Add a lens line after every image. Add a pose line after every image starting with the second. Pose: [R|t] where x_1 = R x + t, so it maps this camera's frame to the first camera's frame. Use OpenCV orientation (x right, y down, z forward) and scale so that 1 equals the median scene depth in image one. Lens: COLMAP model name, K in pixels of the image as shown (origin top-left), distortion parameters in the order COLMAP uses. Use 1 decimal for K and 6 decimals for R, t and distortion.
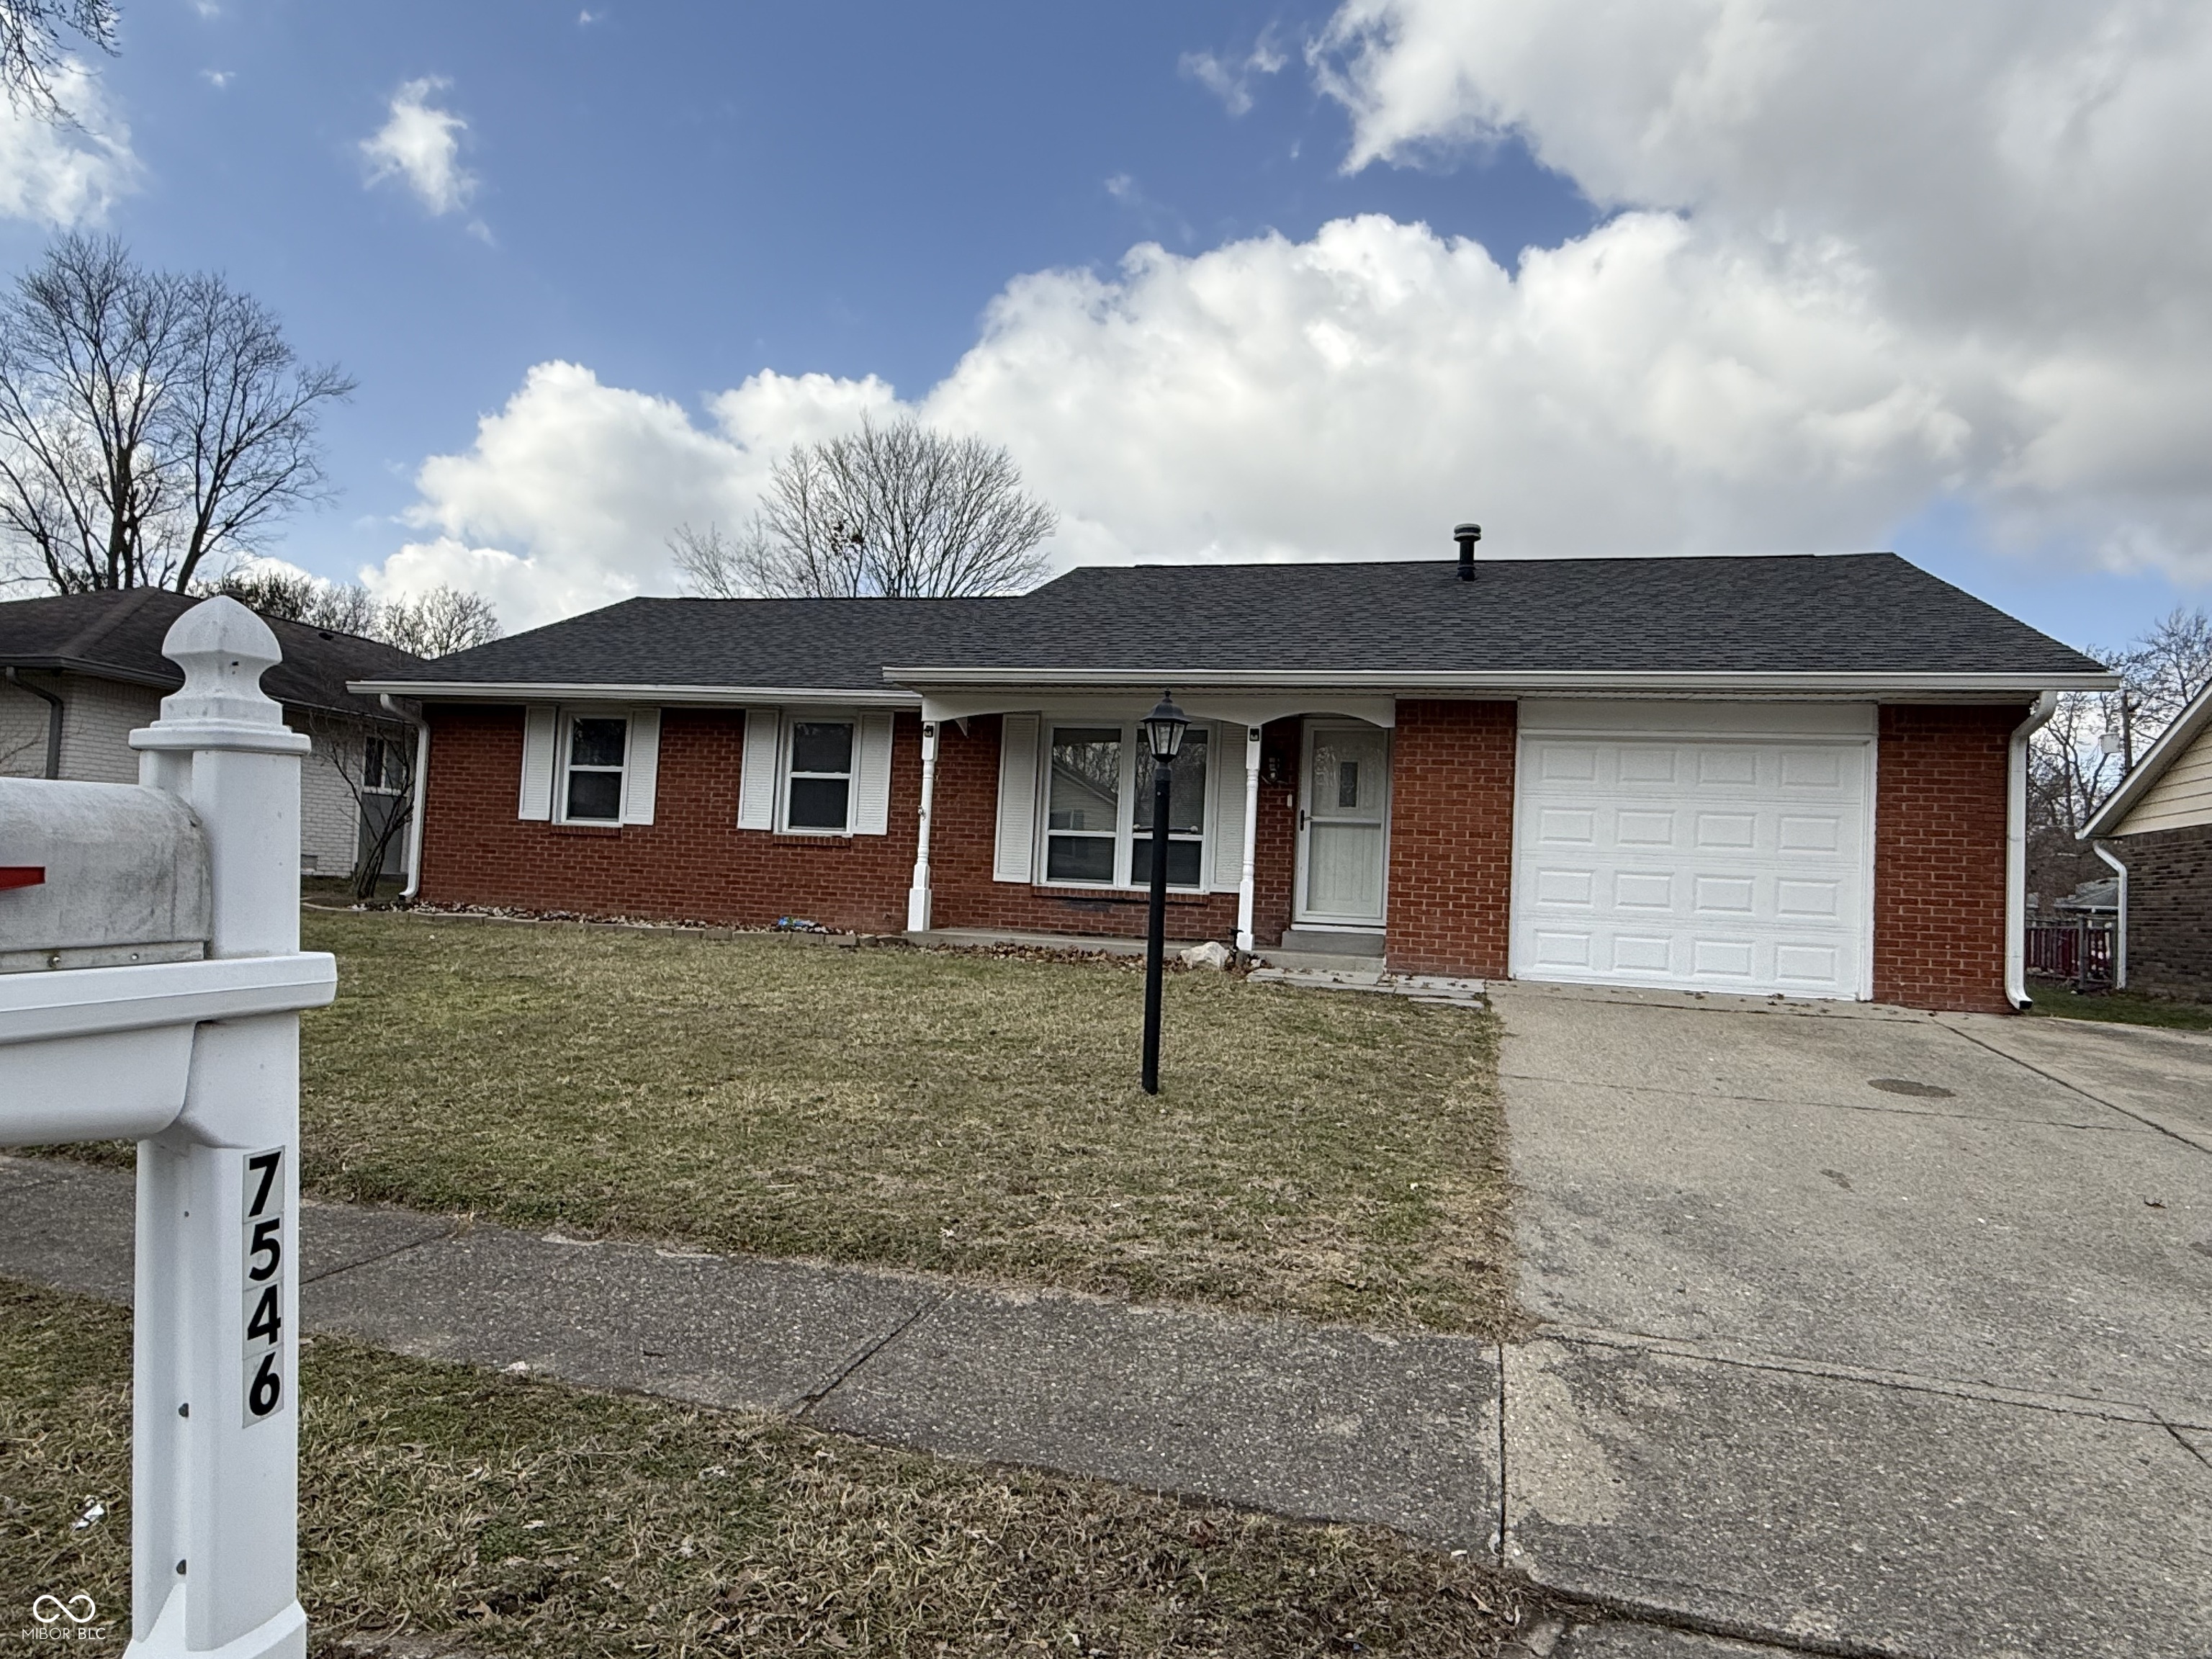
lens RADIAL K [[1340.7, 0, 1105.7], [0, 1340.7, 825.3], [0, 0, 1]] dist [-0.004206, 0.002069]
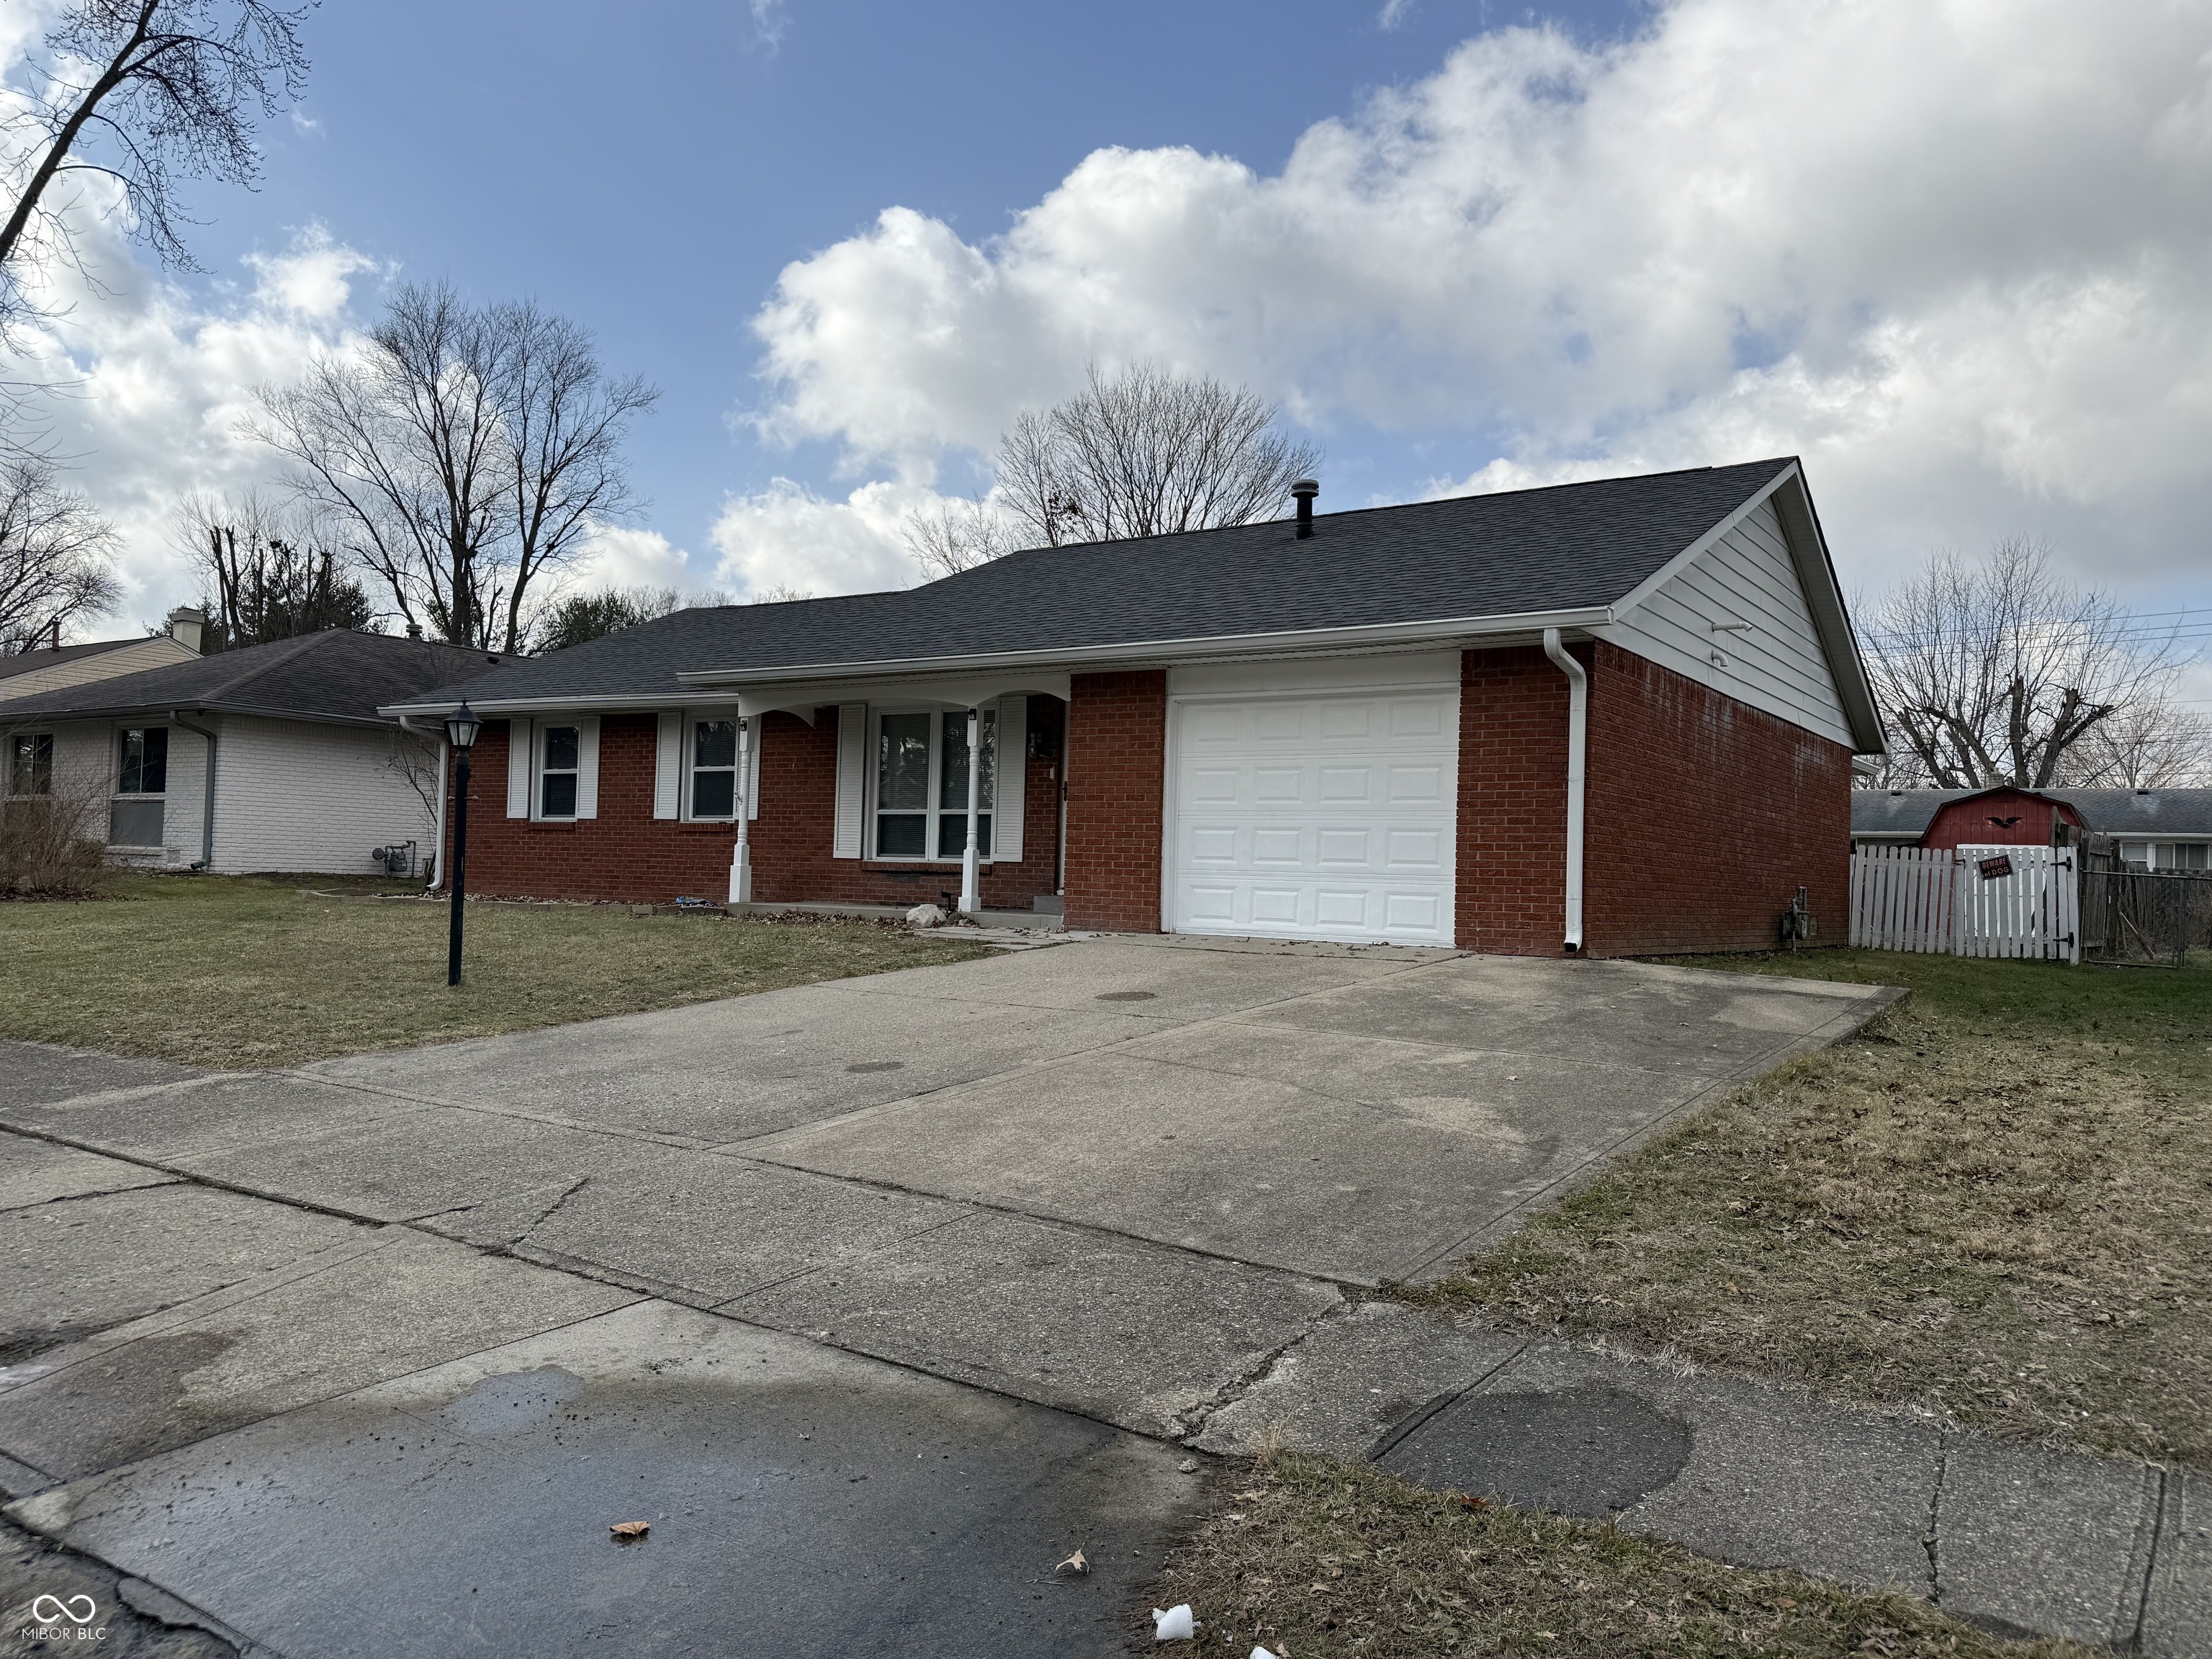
lens RADIAL K [[1606.5, 0, 1106.0], [0, 1606.5, 829.5], [0, 0, 1]] dist [0.045428, -0.001908]
pose [[0.948071, -0.033441, -0.316297, 0.690401], [0.035549, 0.999368, 0.000897, 0.031889], [0.316067, -0.012094, 0.948660, -0.220291]]
